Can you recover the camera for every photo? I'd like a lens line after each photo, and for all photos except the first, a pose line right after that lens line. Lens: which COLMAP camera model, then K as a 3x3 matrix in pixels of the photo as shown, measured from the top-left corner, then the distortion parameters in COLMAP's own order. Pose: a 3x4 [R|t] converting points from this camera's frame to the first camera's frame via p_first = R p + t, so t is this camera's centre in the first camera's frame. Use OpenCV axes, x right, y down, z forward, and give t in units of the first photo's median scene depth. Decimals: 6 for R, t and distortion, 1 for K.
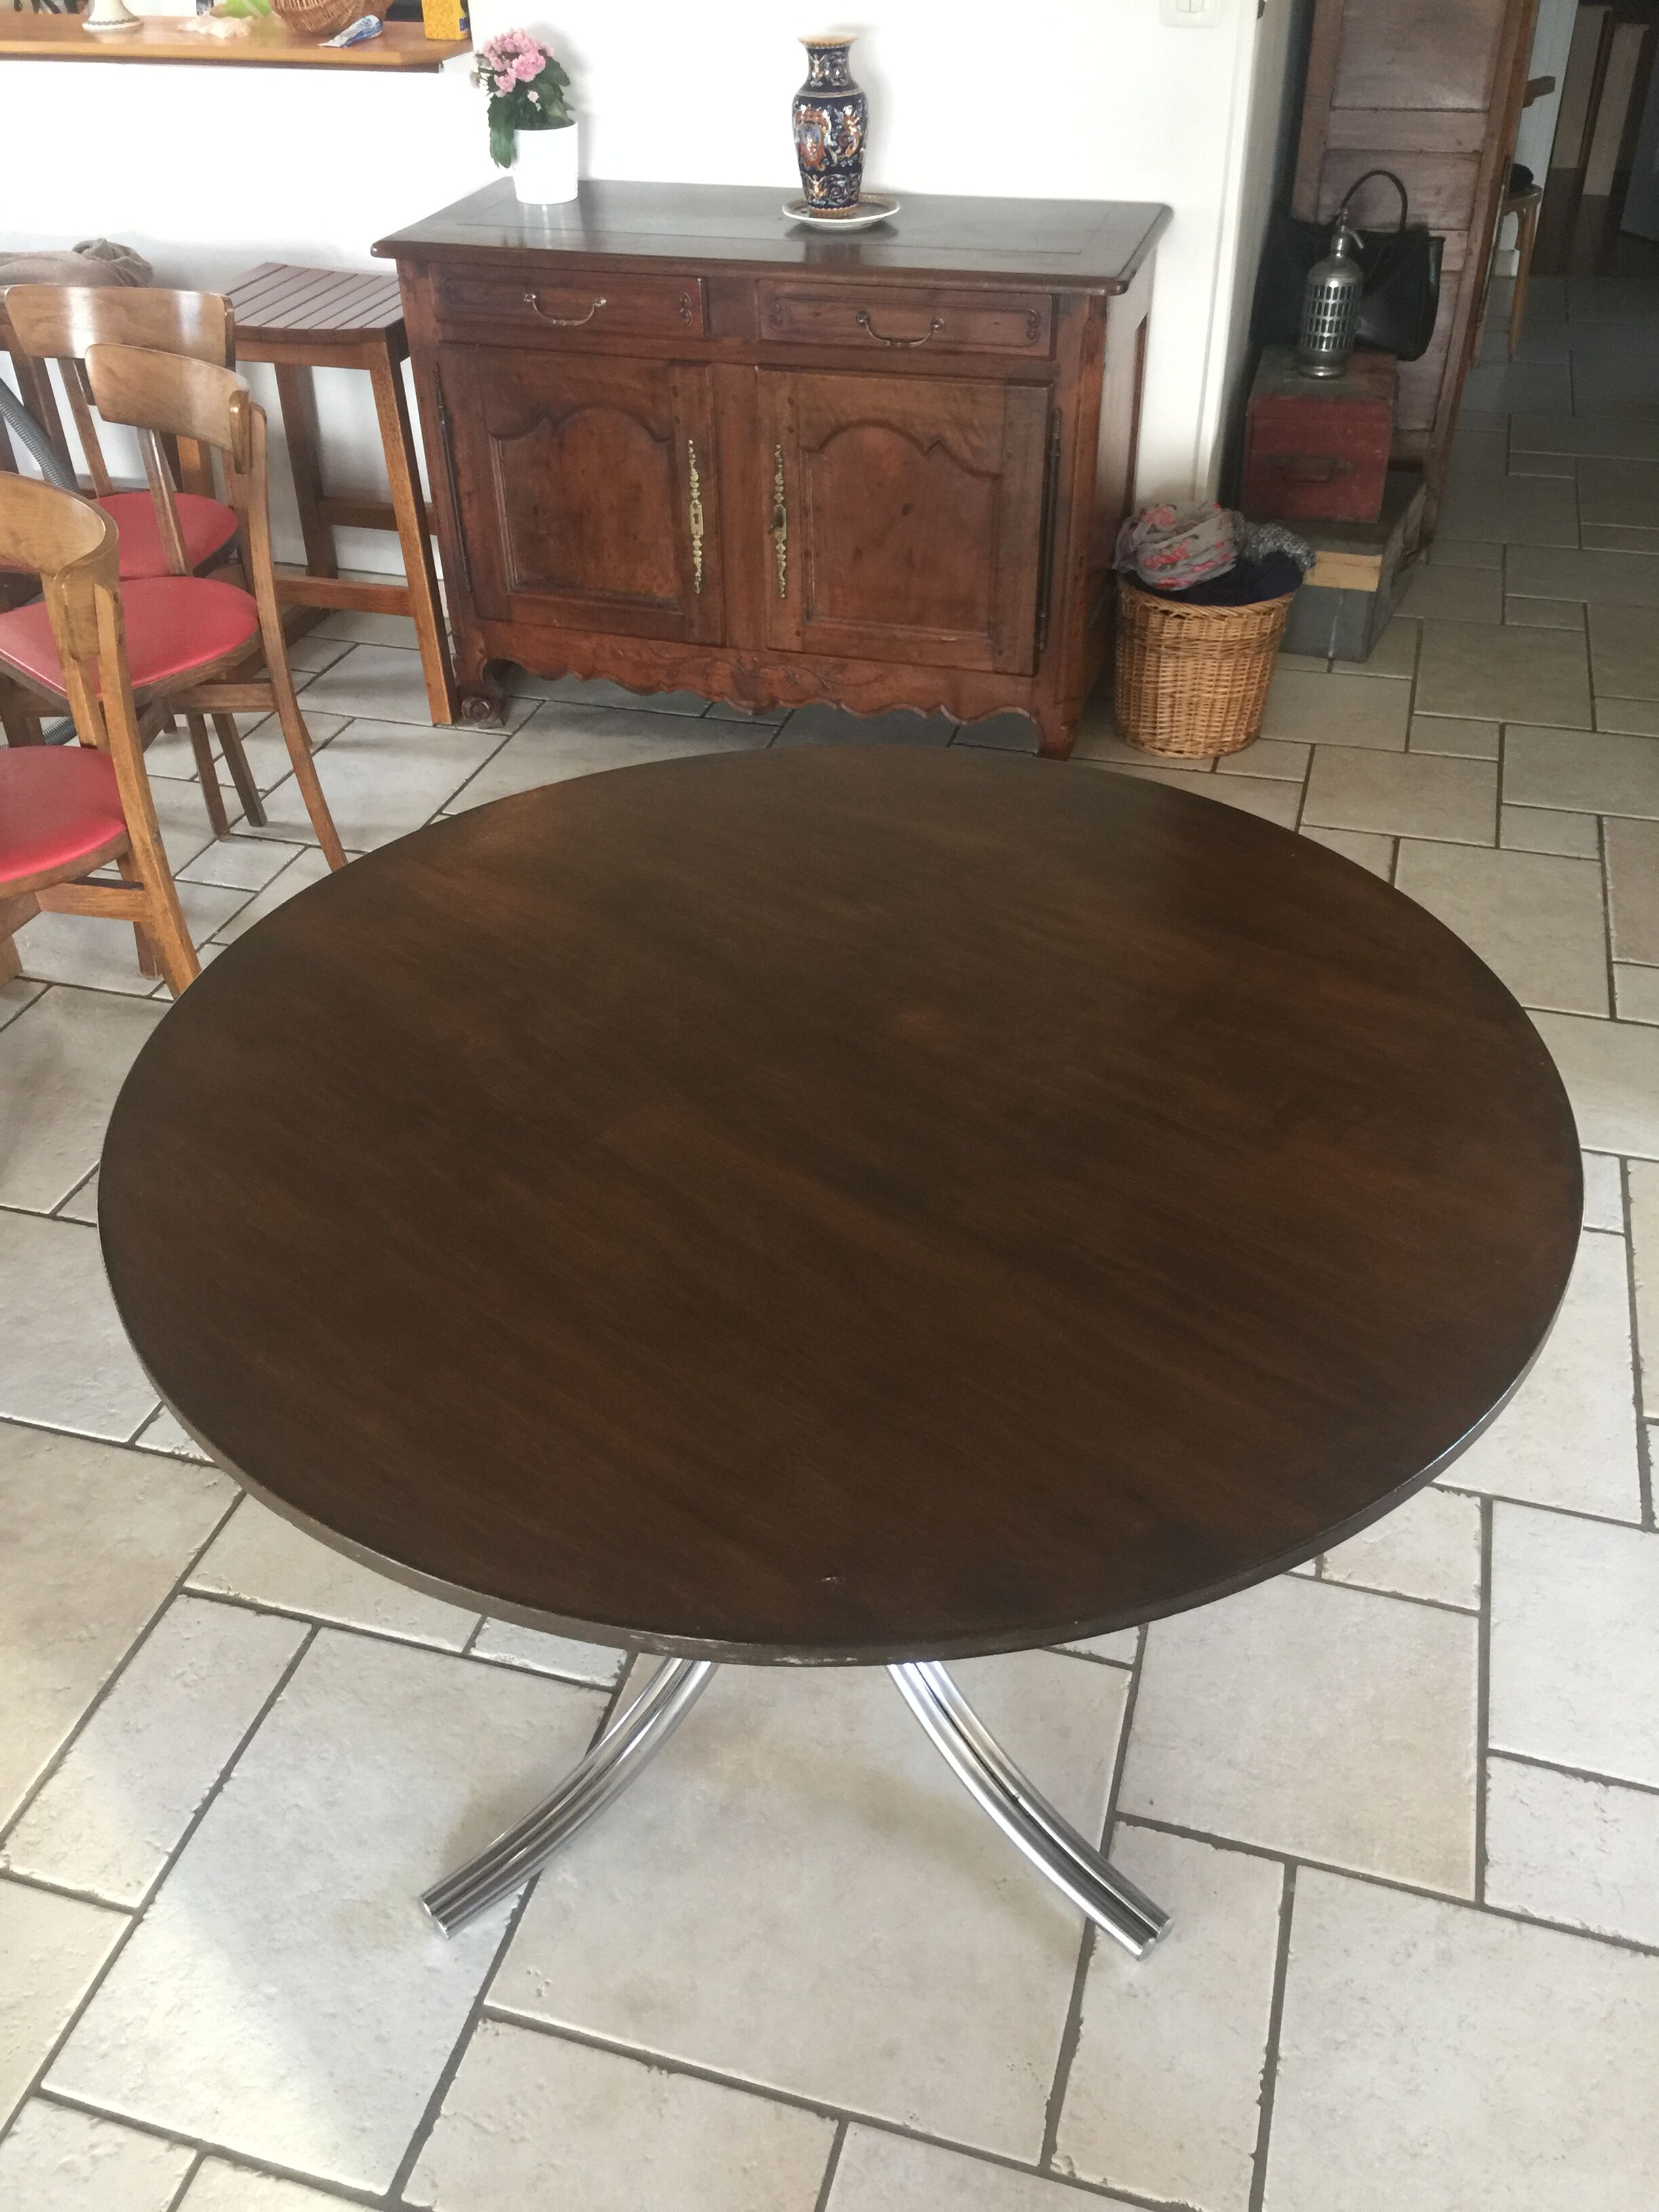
lens RADIAL K [[1937.7, 0, 829.5], [0, 1937.7, 1106.0], [0, 0, 1]] dist [0.076224, -0.124891]
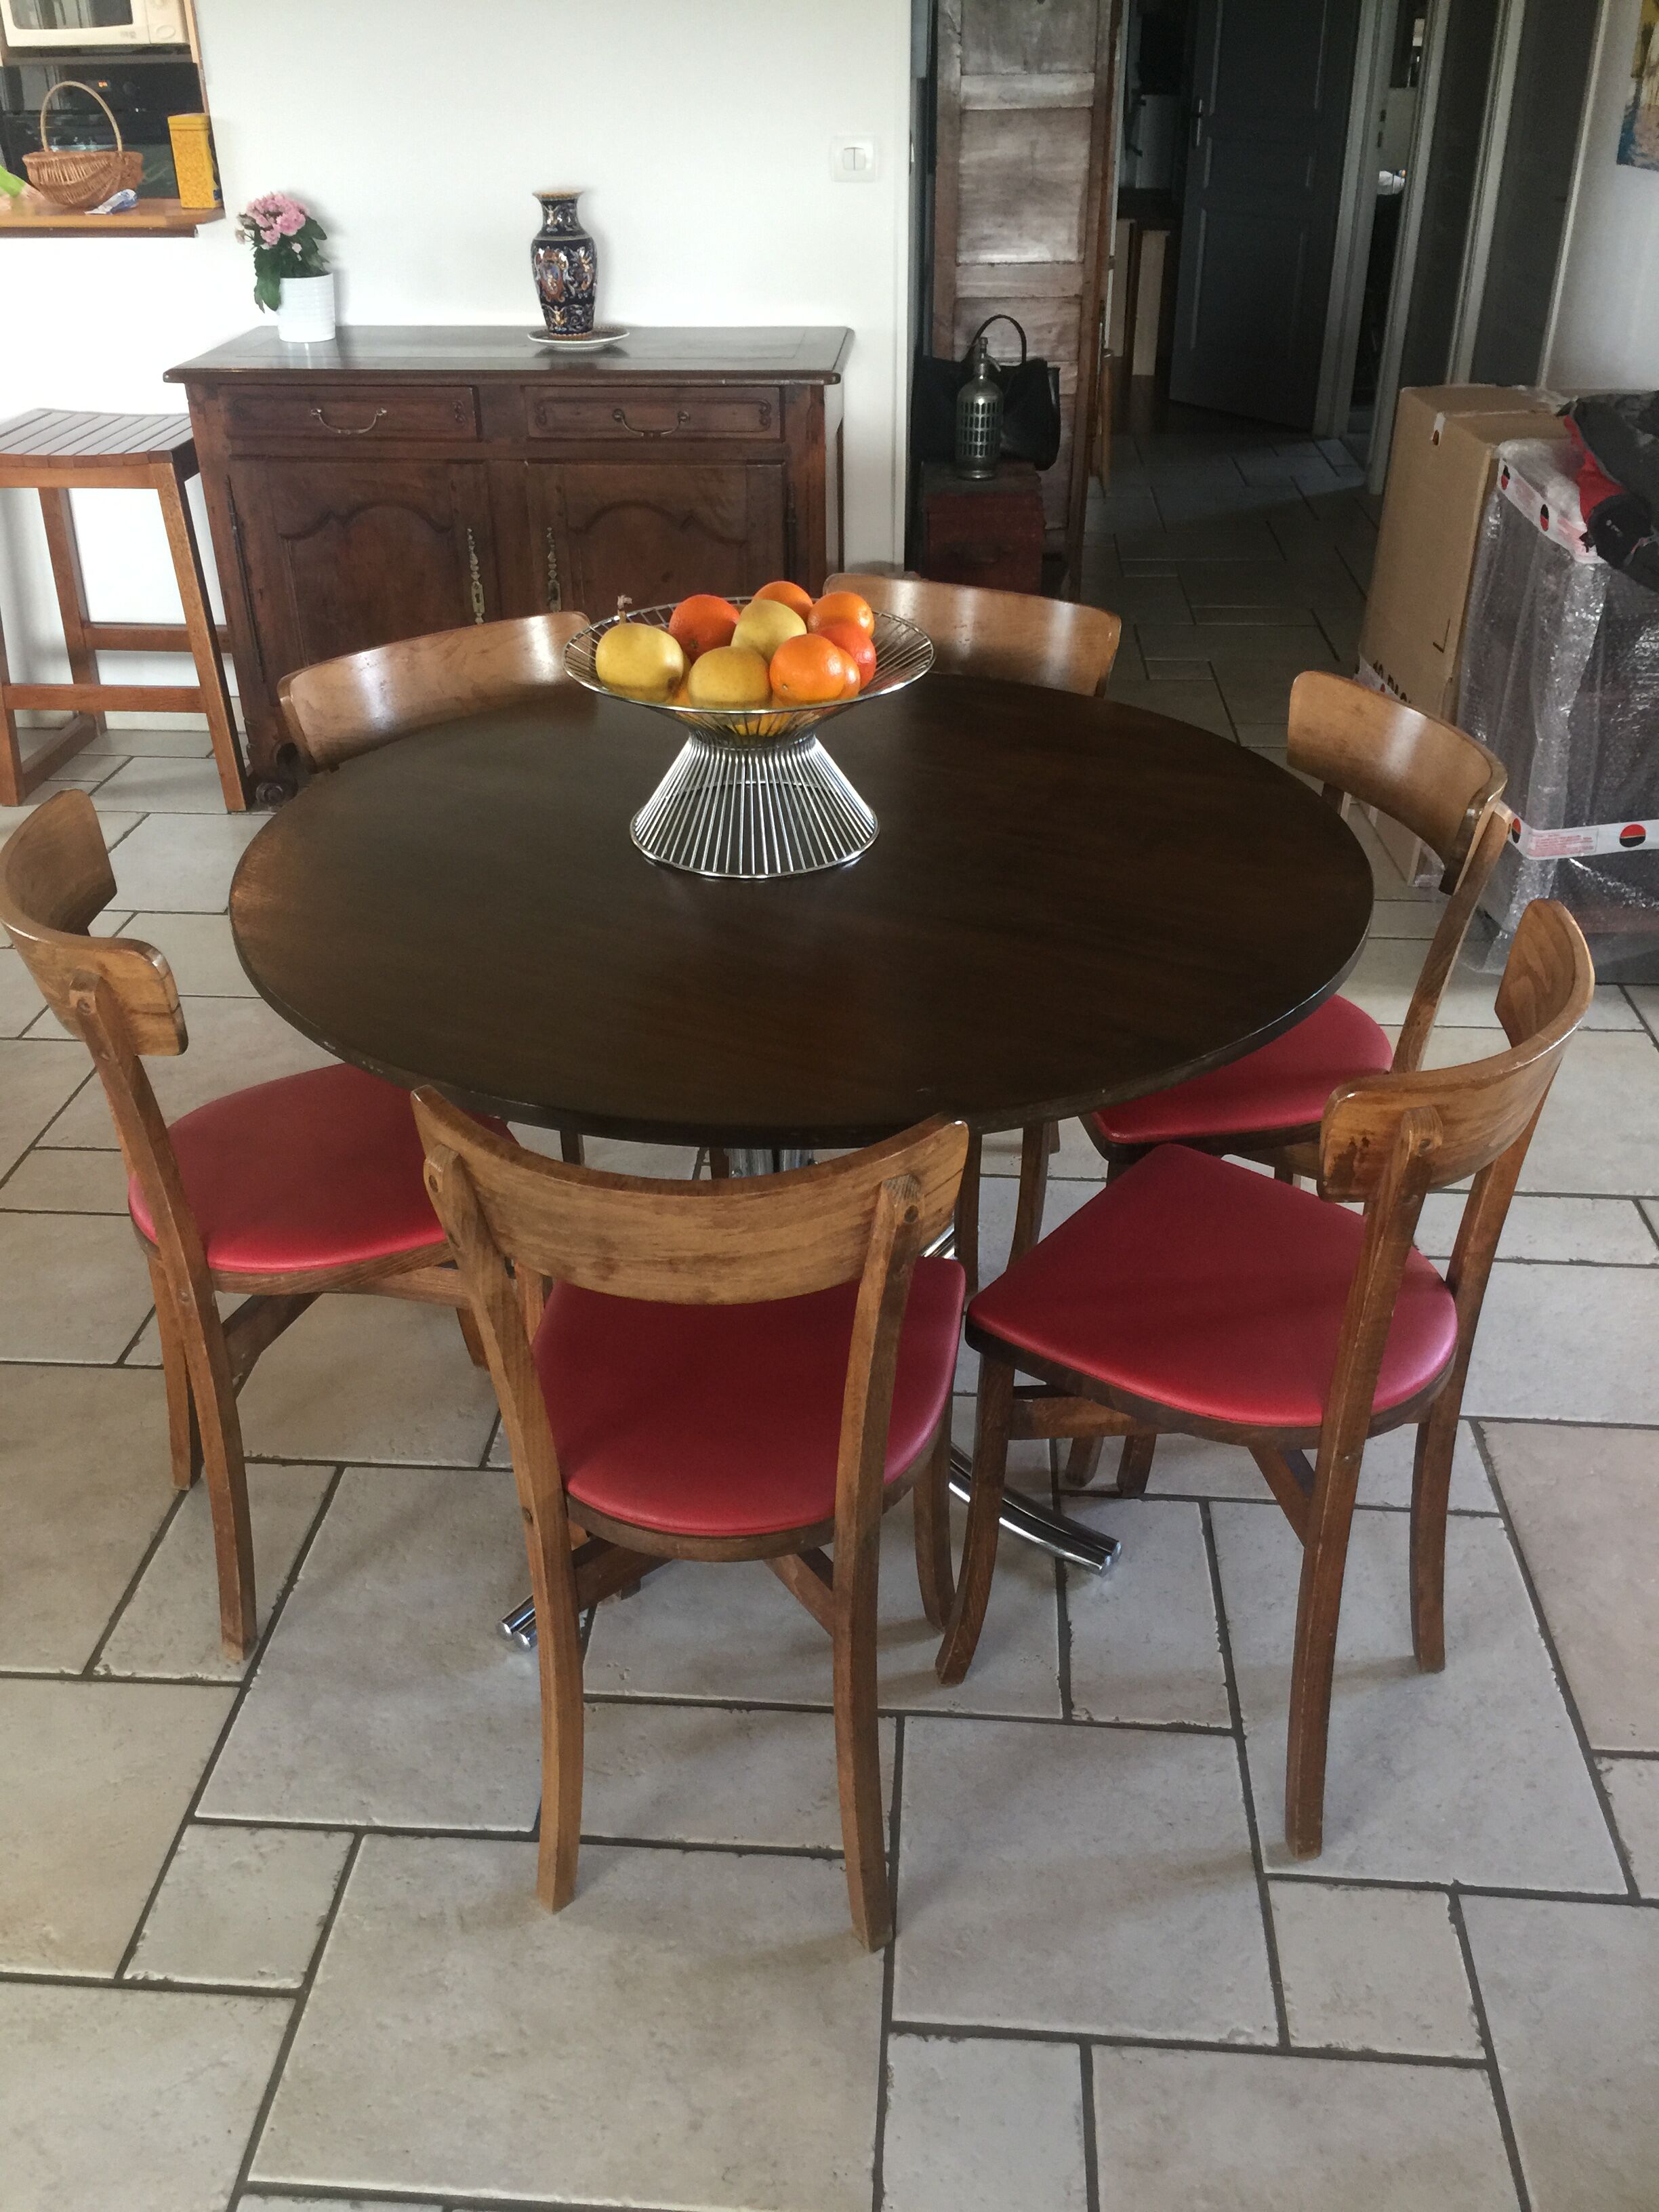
lens RADIAL K [[1937.7, 0, 829.5], [0, 1937.7, 1106.0], [0, 0, 1]] dist [0.076224, -0.124891]
pose [[0.977001, -0.097585, 0.189593, -0.114733], [0.118825, 0.987445, -0.104081, 0.135017], [-0.177056, 0.124216, 0.976331, -0.107234]]
